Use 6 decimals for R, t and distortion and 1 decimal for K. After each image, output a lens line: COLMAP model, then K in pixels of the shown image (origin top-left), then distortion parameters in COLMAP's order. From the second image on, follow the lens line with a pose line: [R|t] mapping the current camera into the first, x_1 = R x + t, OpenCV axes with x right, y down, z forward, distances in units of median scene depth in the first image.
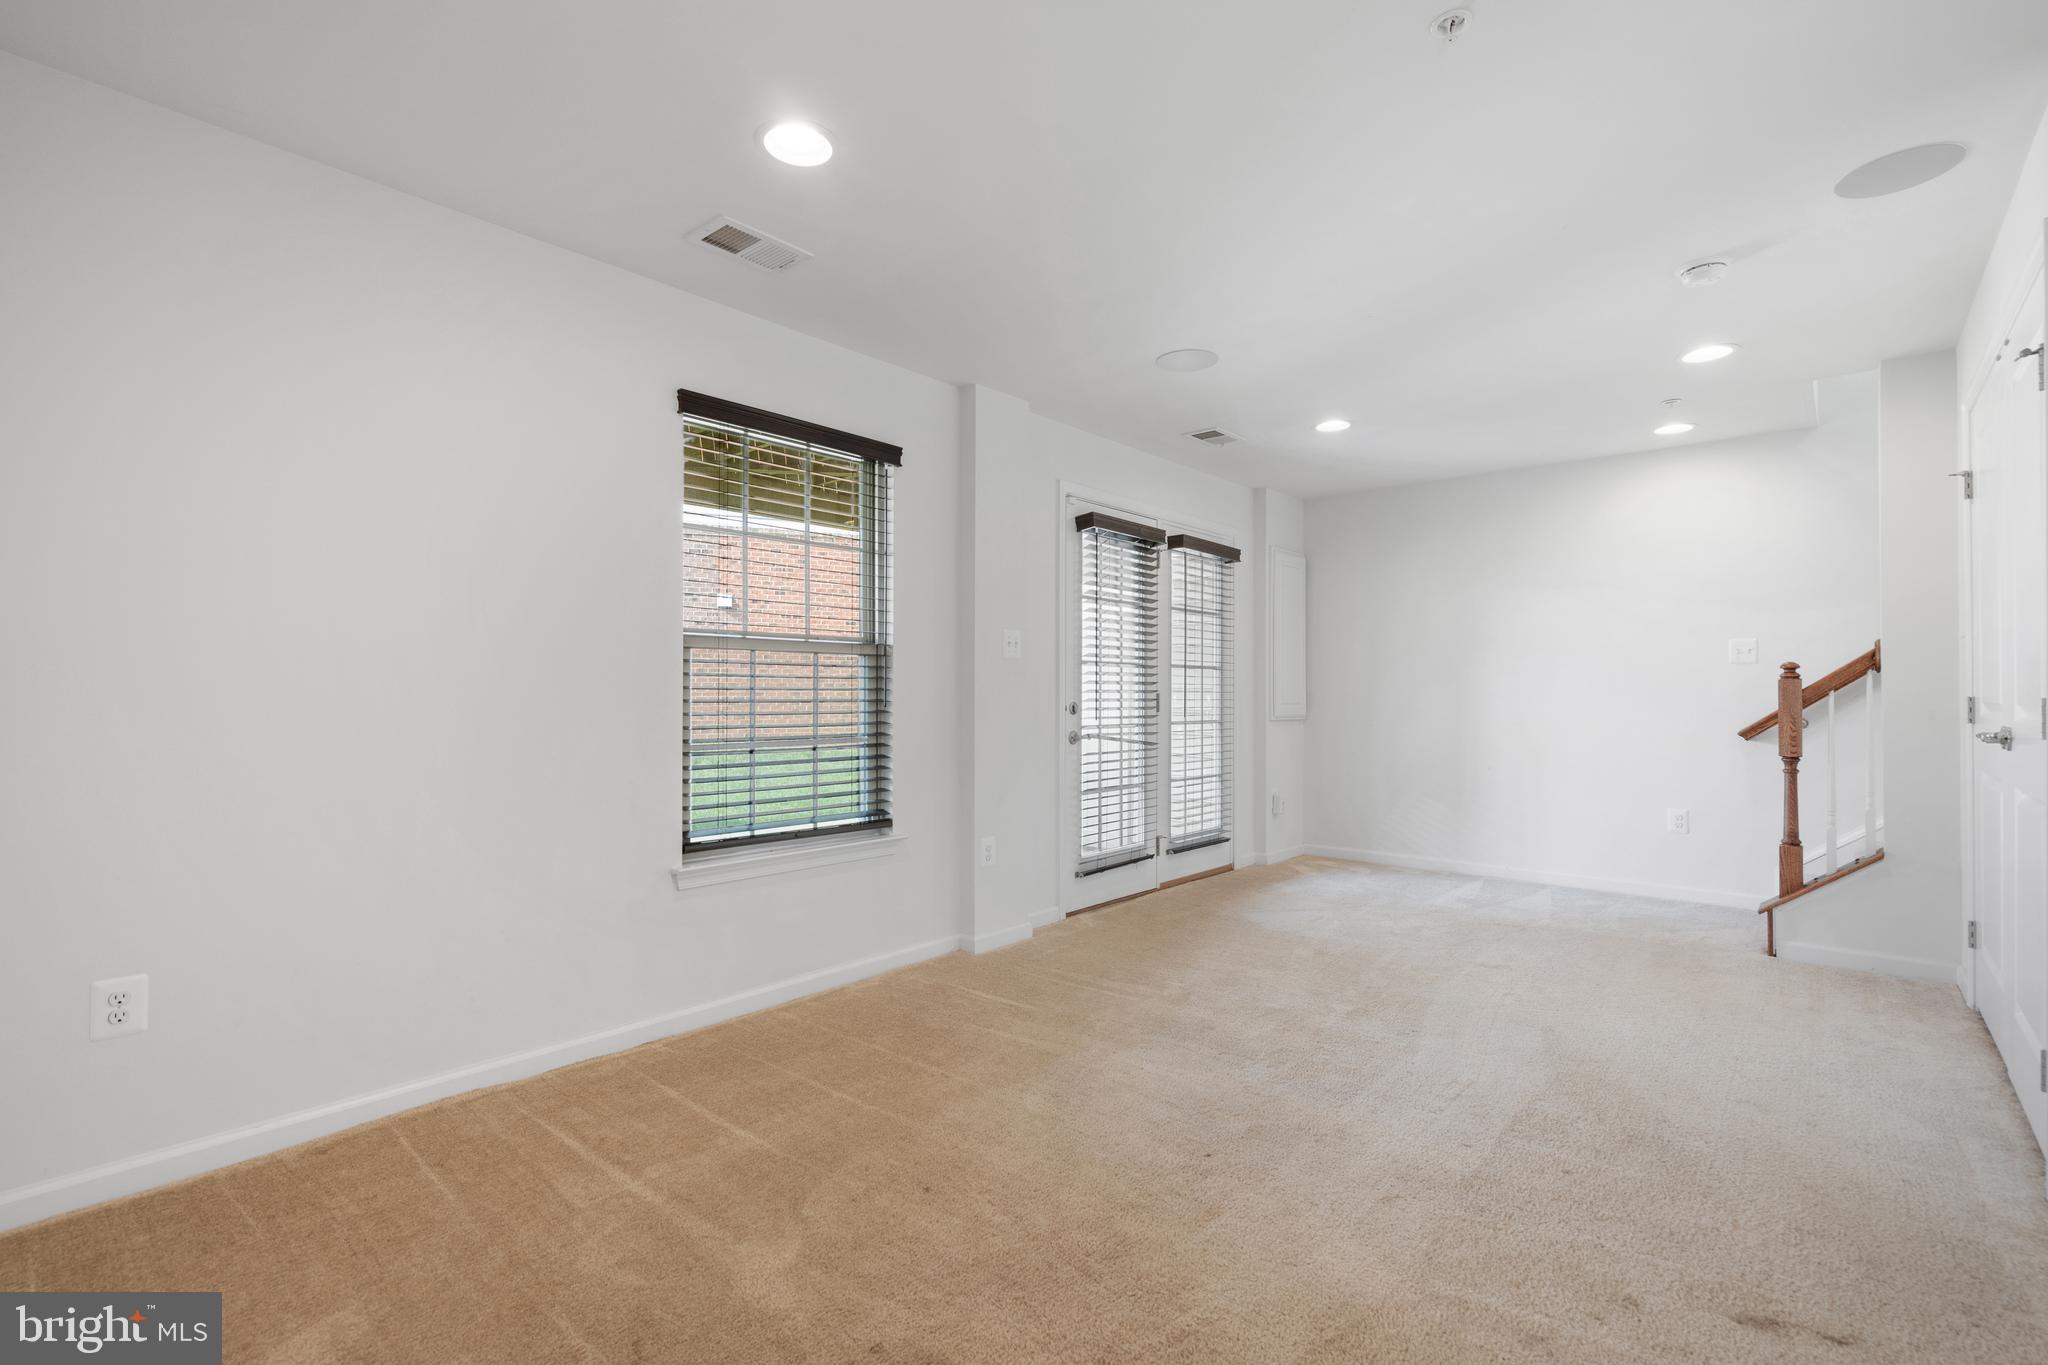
lens RADIAL K [[930.0, 0, 1032.4], [0, 930.0, 681.8], [0, 0, 1]] dist [0.003407, 0.001342]
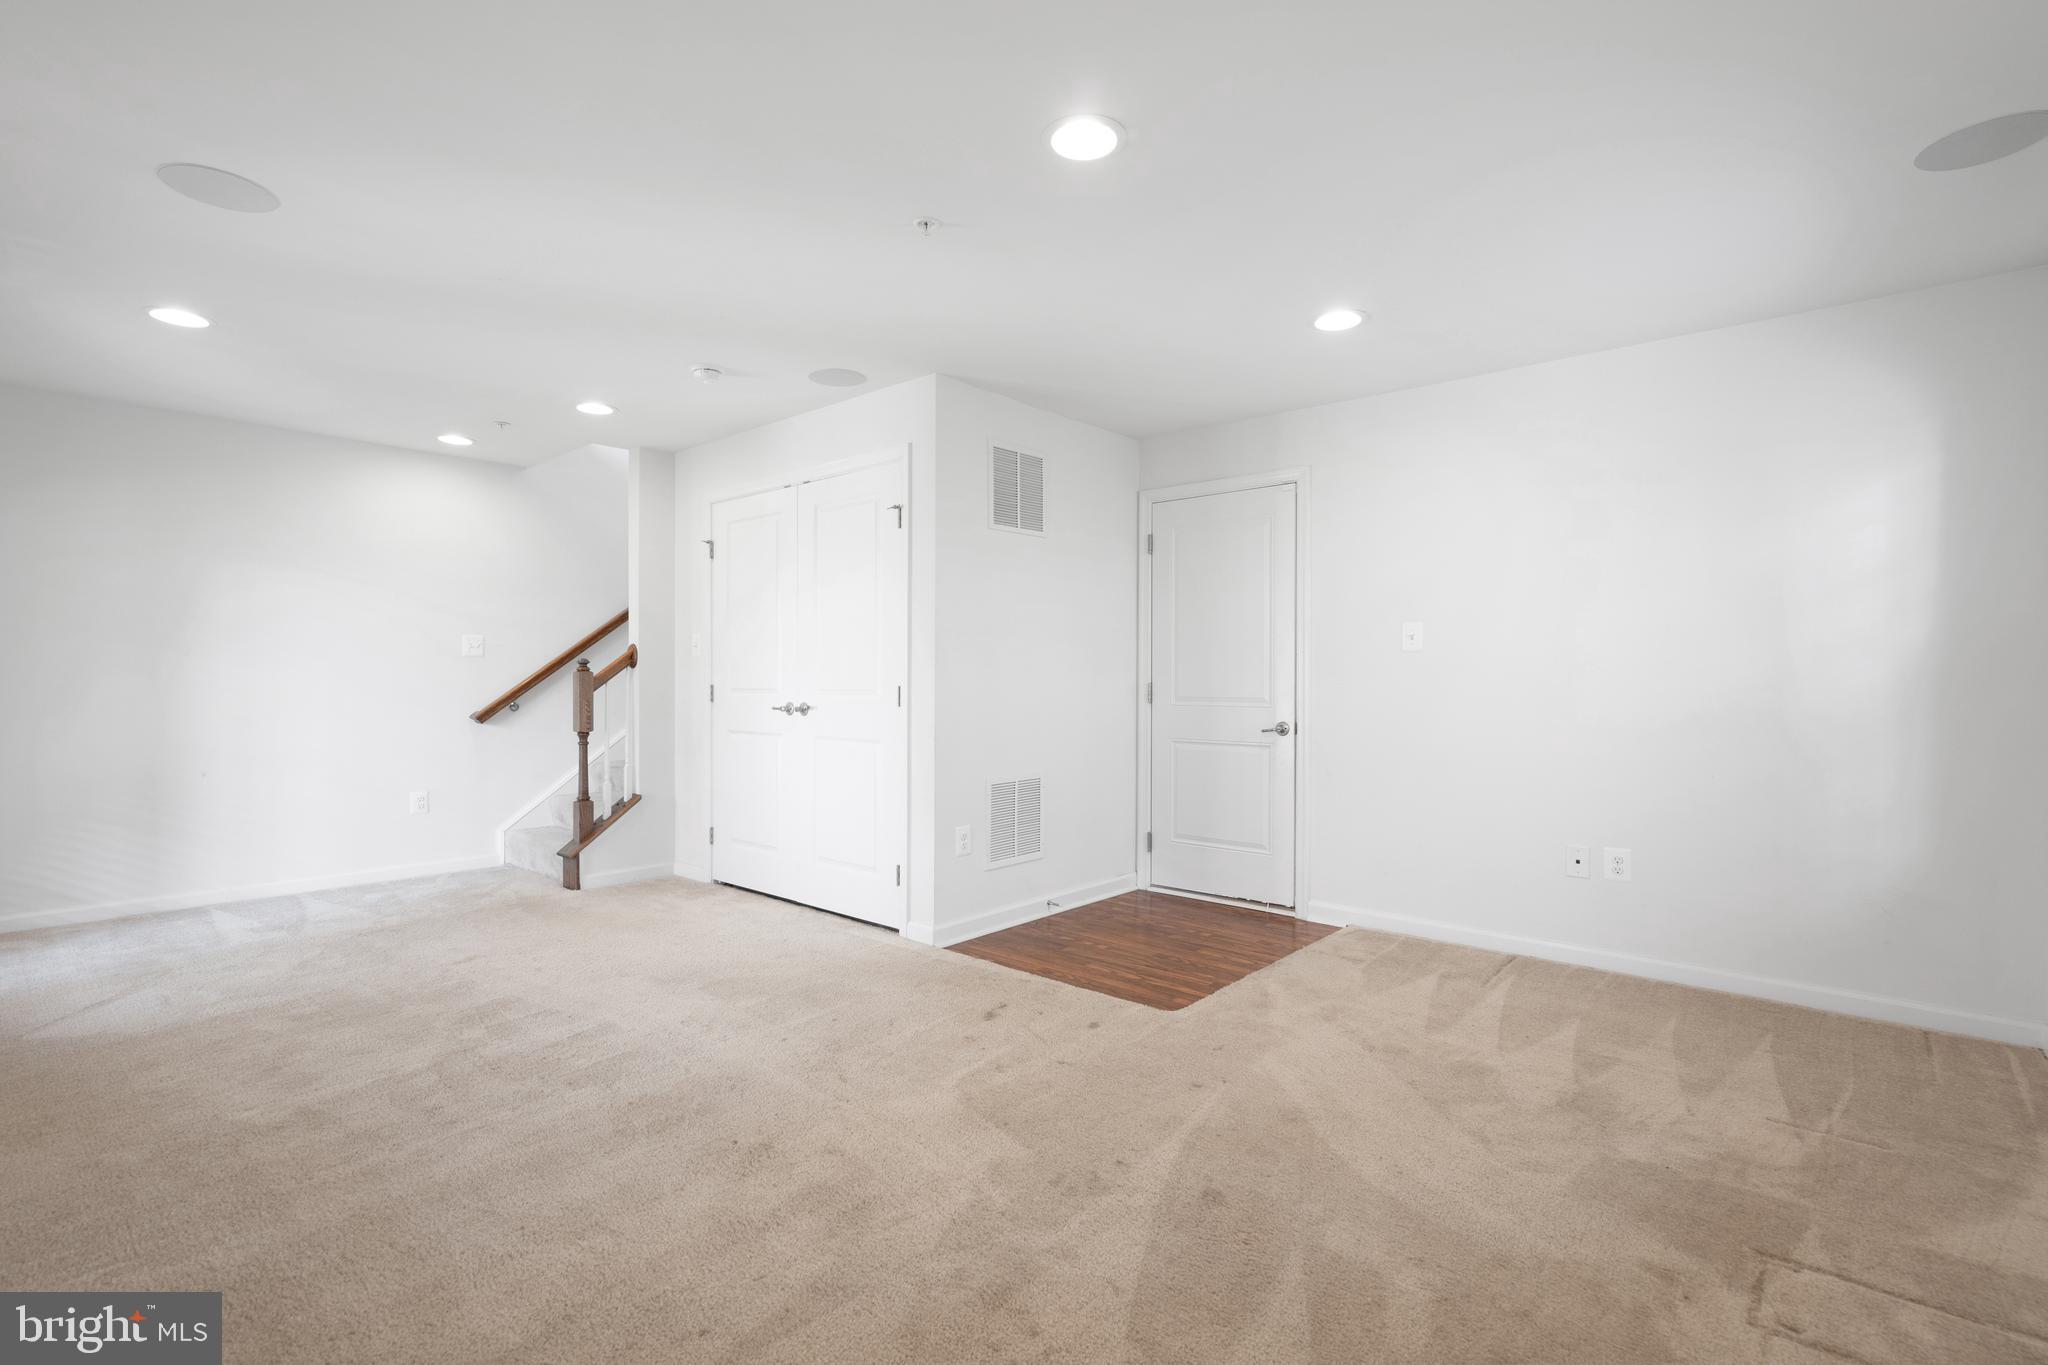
lens RADIAL K [[930.0, 0, 1014.5], [0, 930.0, 686.7], [0, 0, 1]] dist [0.003407, 0.001342]
pose [[0.028210, -0.011225, 0.999539, -0.454860], [-0.009935, 0.999884, 0.011509, -0.003217], [-0.999553, -0.010255, 0.028095, 0.371353]]
